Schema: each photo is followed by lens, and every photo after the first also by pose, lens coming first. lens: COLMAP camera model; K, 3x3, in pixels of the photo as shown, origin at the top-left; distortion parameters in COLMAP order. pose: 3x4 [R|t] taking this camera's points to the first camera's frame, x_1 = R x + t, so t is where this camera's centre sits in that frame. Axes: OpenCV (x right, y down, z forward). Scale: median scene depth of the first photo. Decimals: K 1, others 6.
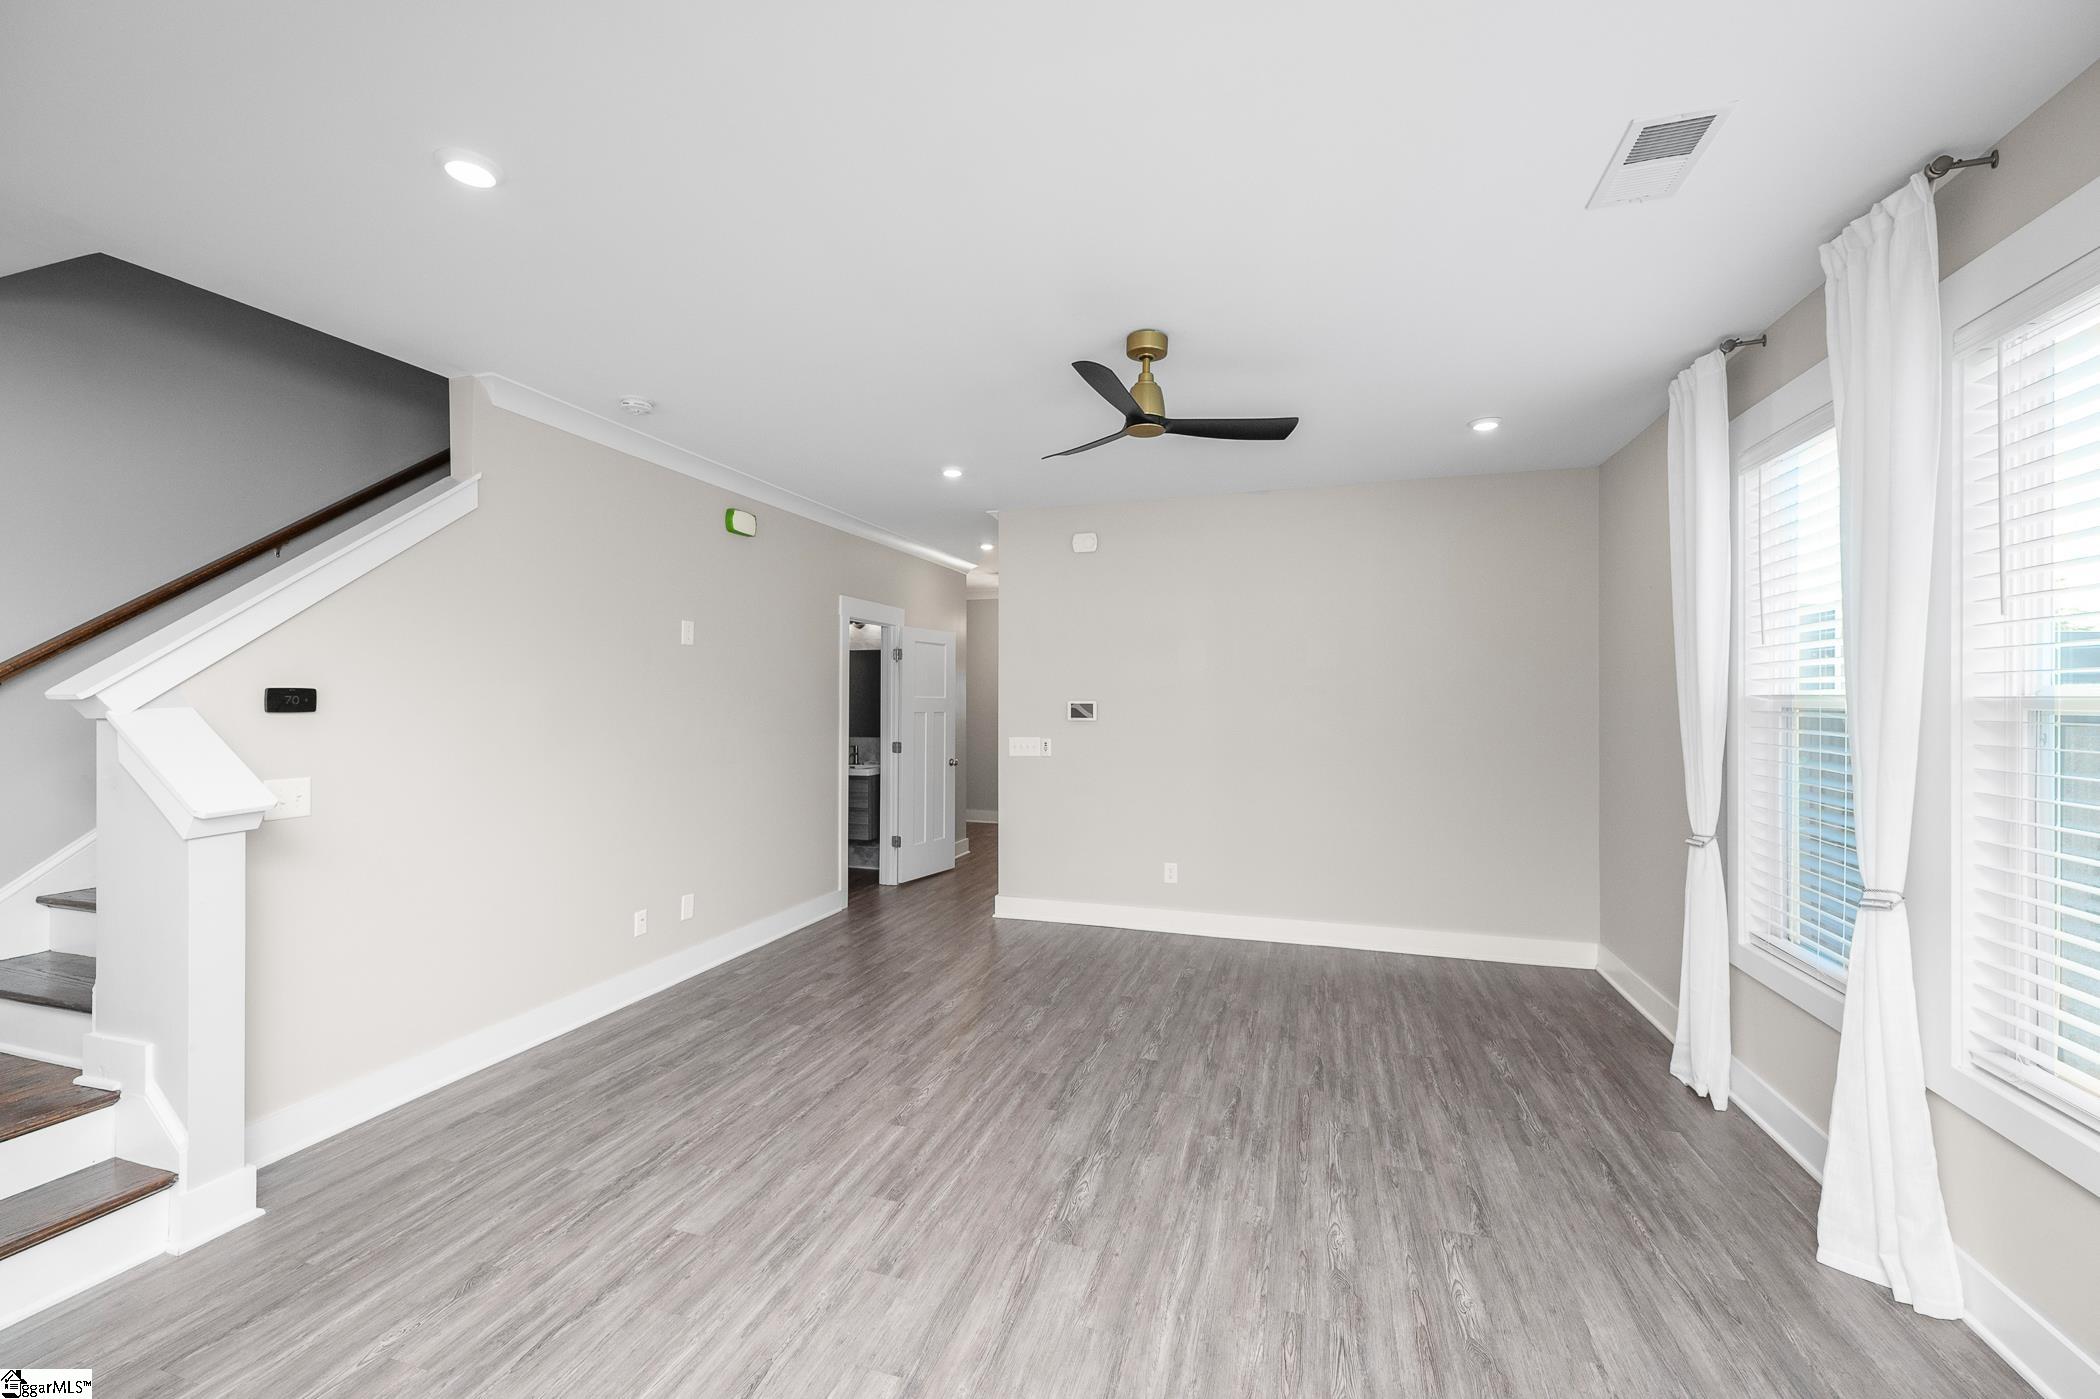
lens RADIAL K [[832.3, 0, 1053.1], [0, 832.3, 695.6], [0, 0, 1]] dist [0.000609, -0.000125]
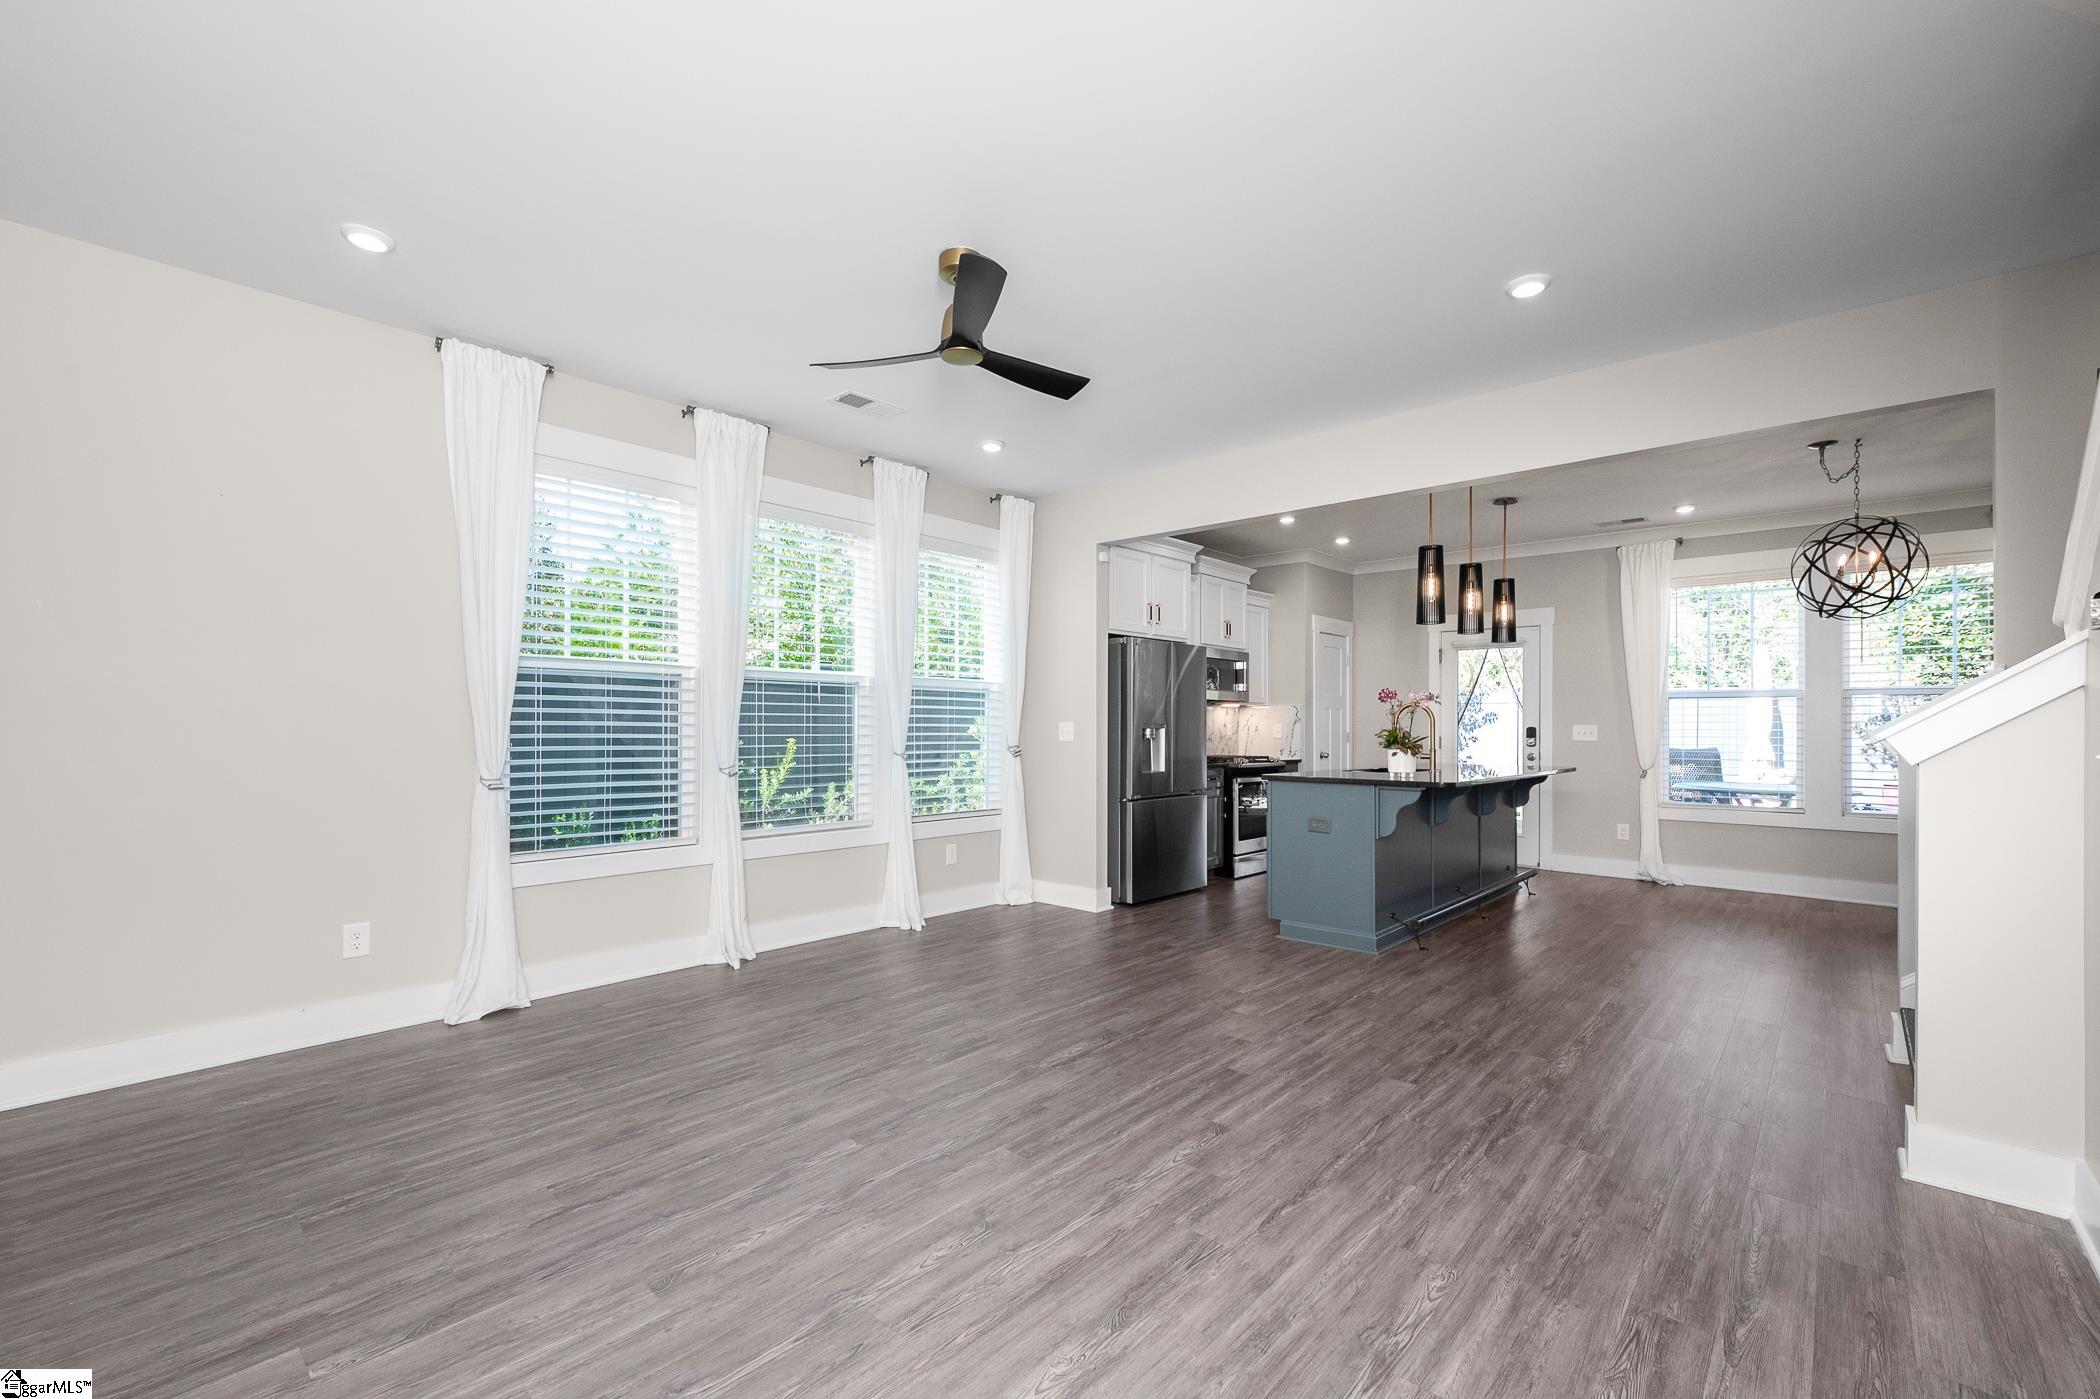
lens RADIAL K [[878.5, 0, 1053.7], [0, 878.5, 718.5], [0, 0, 1]] dist [-0.000052, -0.000262]
pose [[-0.910998, -0.002130, 0.412406, -0.377310], [-0.007083, 0.999920, -0.010482, 0.096724], [-0.412350, -0.012470, -0.910940, 1.780919]]
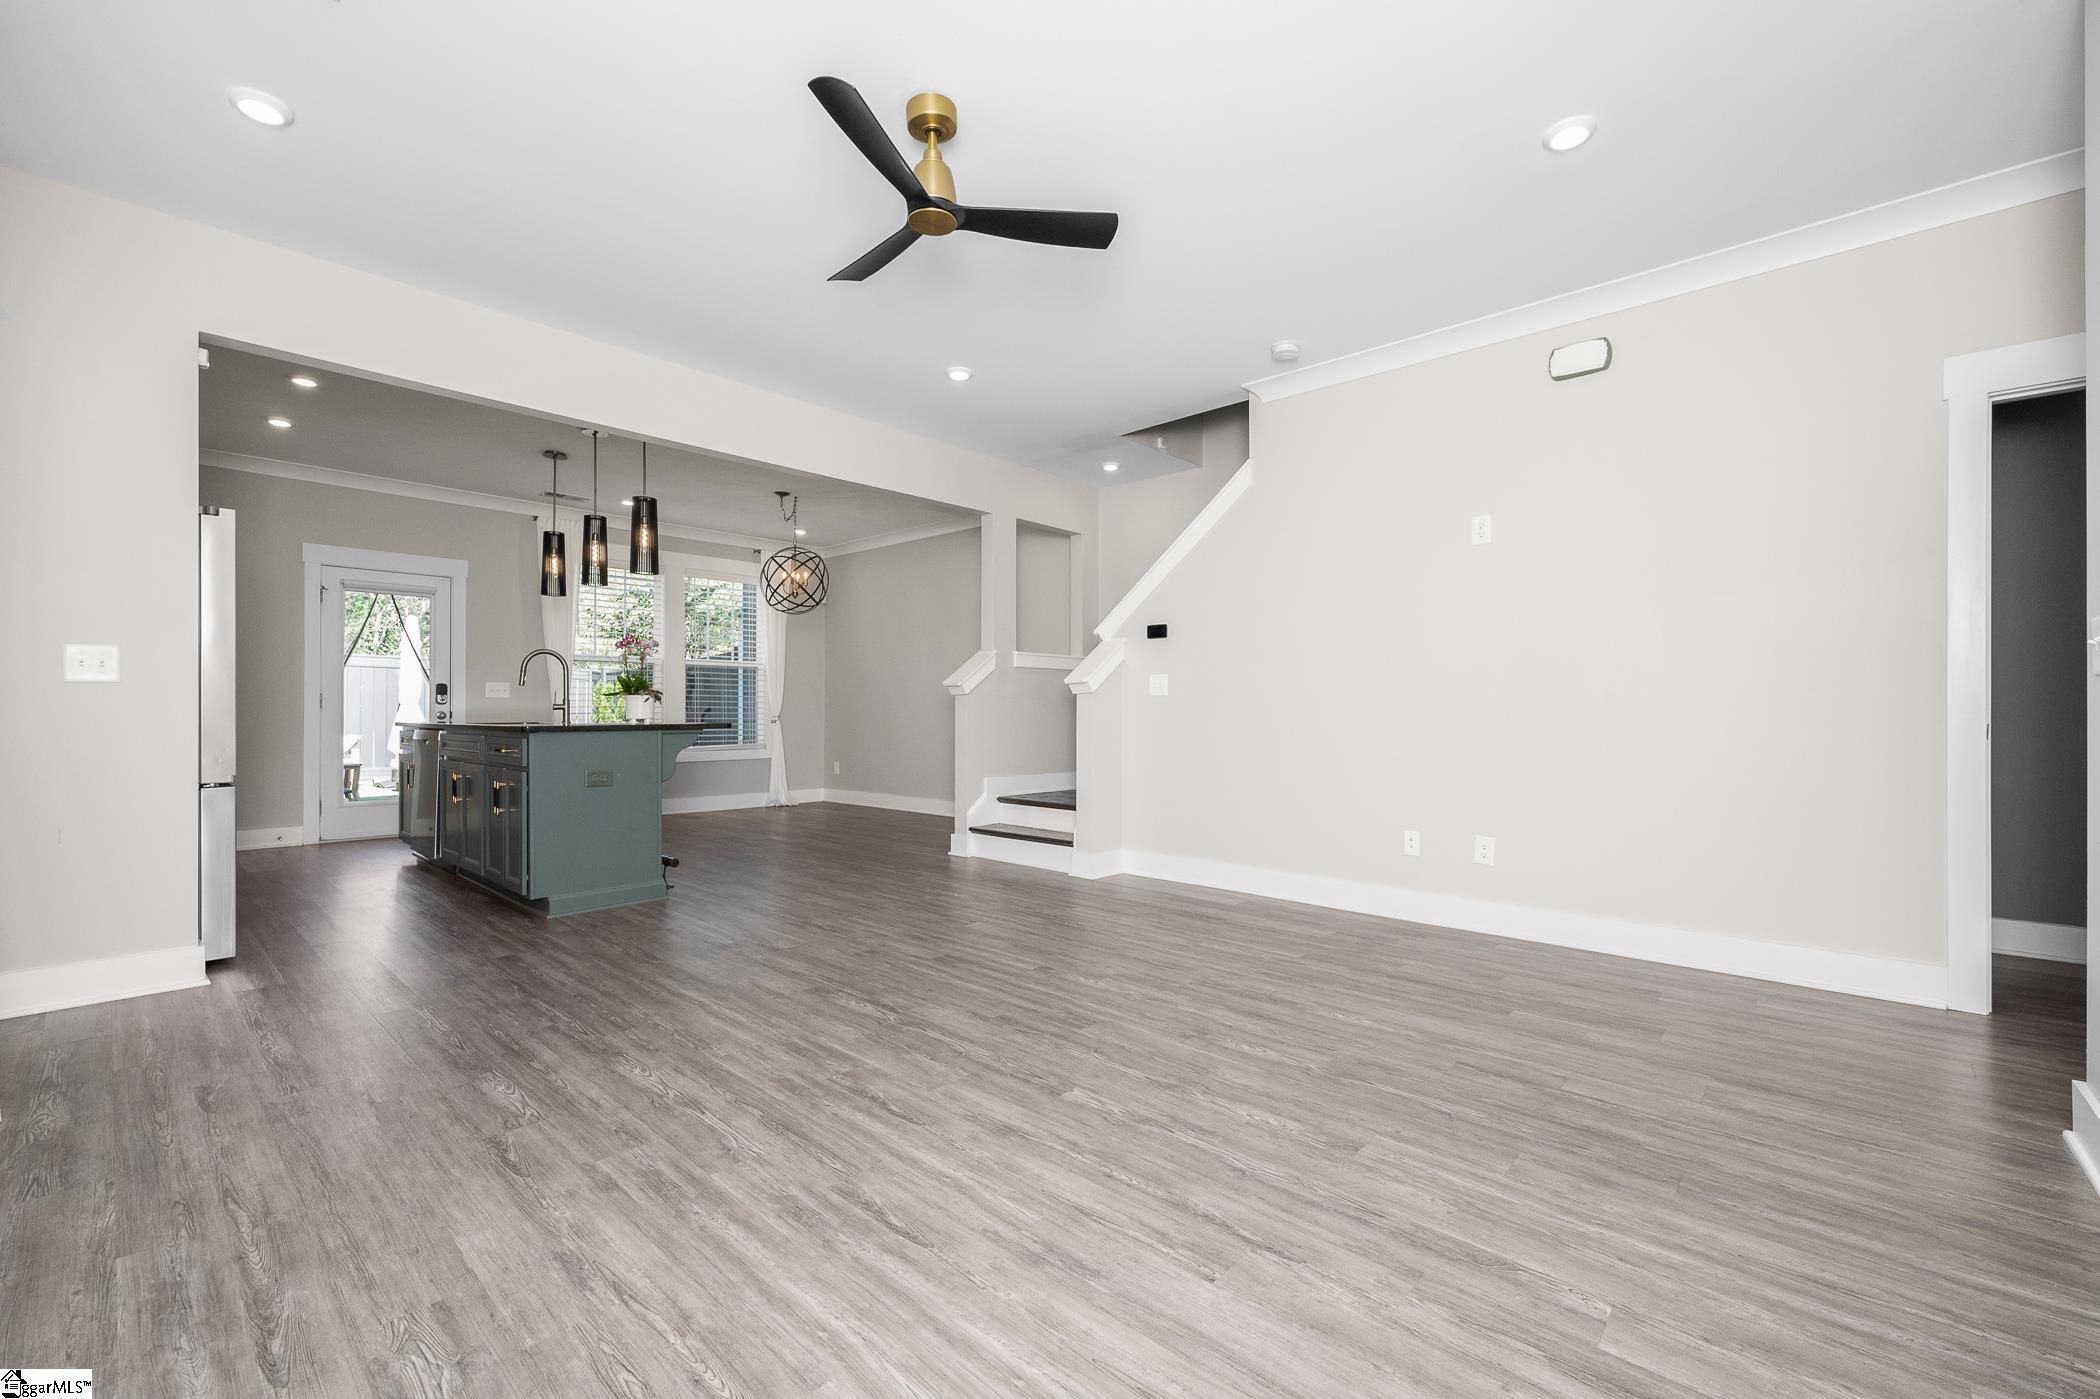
lens RADIAL K [[864.1, 0, 1047.1], [0, 864.1, 706.3], [0, 0, 1]] dist [0.000212, -0.000038]
pose [[-0.427019, -0.004624, -0.904231, 0.800879], [0.001092, 0.999984, -0.005630, 0.159560], [0.904242, -0.003392, -0.427007, 1.406055]]
